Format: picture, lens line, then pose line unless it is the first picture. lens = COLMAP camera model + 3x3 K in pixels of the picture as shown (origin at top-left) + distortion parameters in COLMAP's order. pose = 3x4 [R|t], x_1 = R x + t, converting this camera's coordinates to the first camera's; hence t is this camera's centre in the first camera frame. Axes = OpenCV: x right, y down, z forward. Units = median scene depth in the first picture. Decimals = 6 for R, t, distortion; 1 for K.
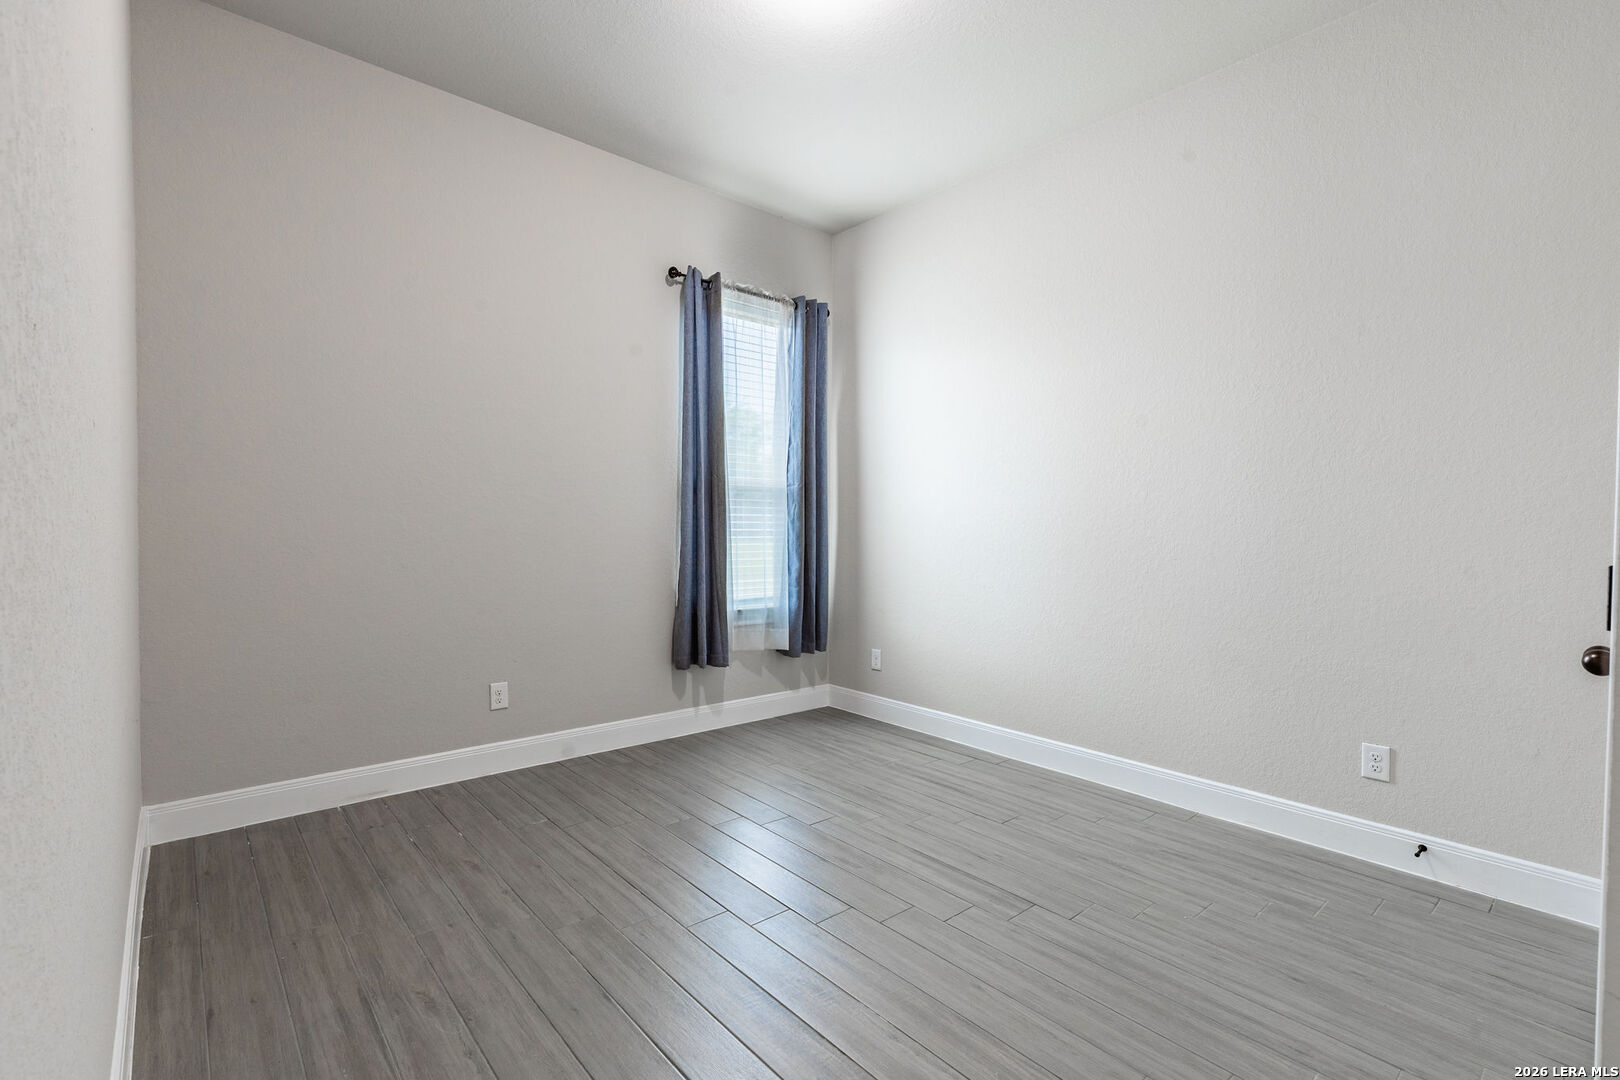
lens RADIAL K [[720.7, 0, 808.9], [0, 720.7, 541.2], [0, 0, 1]] dist [-0.001609, 0.000061]
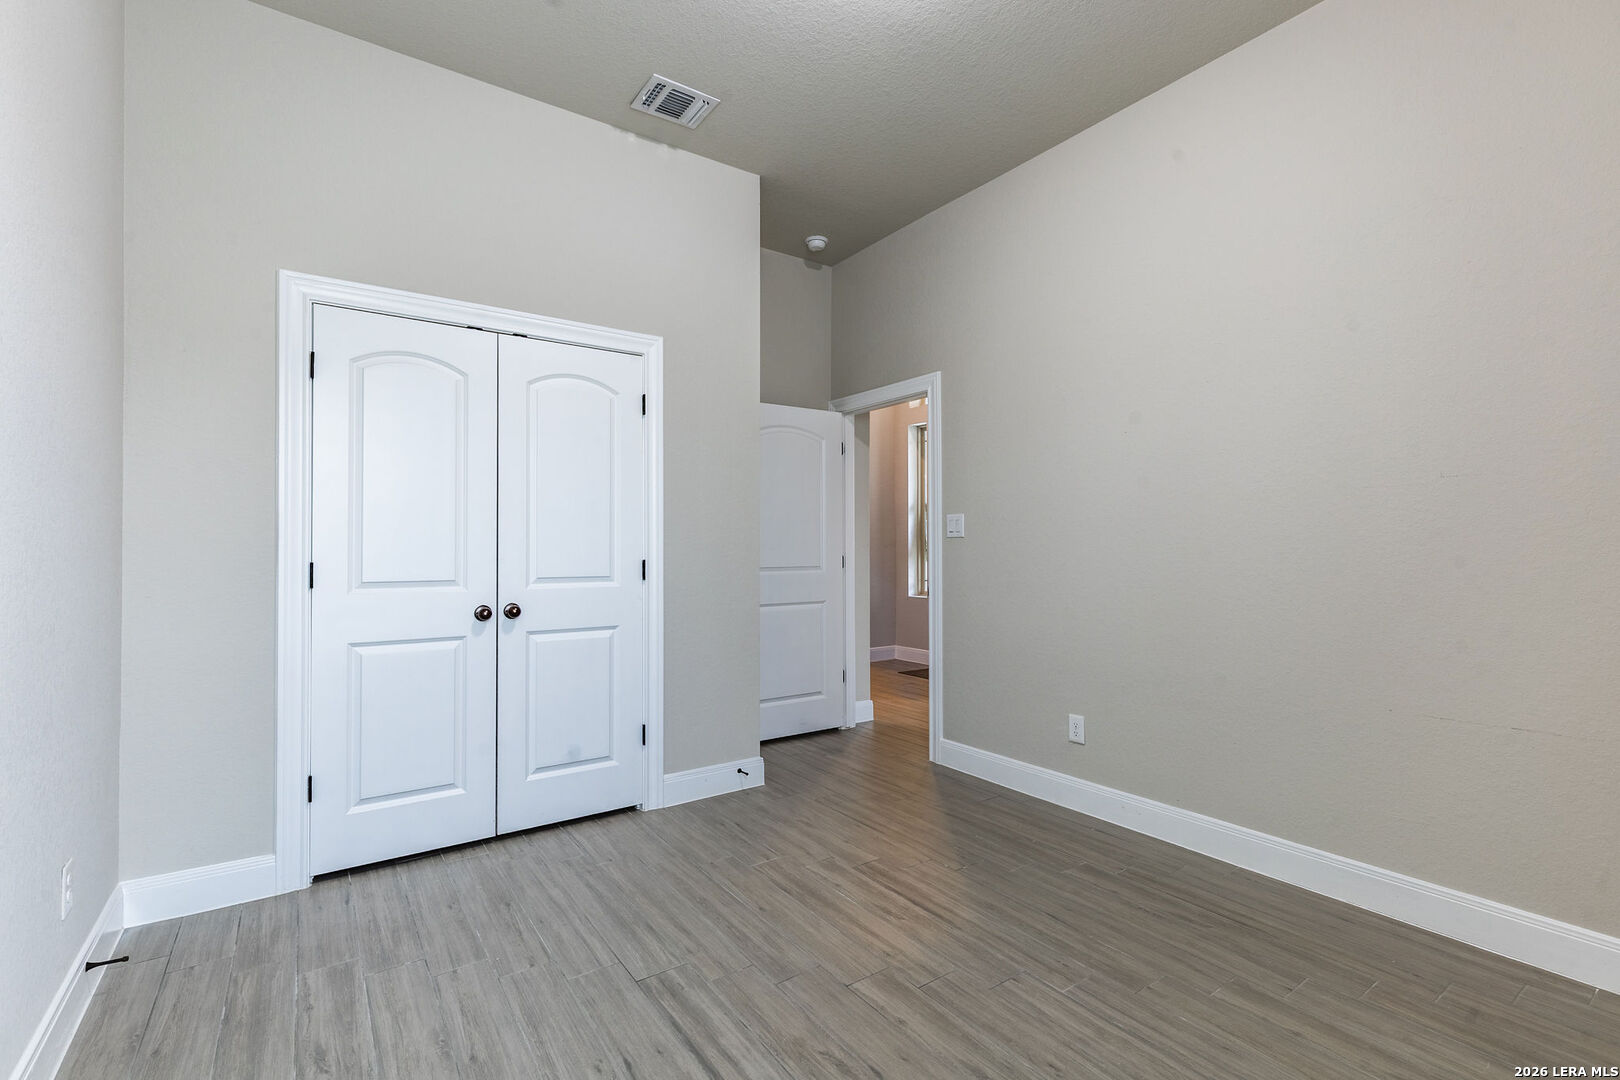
lens RADIAL K [[720.7, 0, 809.5], [0, 720.7, 542.8], [0, 0, 1]] dist [-0.001609, 0.000061]
pose [[-0.994229, -0.005451, 0.107139, 0.015531], [-0.003811, 0.999873, 0.015502, -0.048633], [-0.107210, 0.015004, -0.994123, 2.103021]]
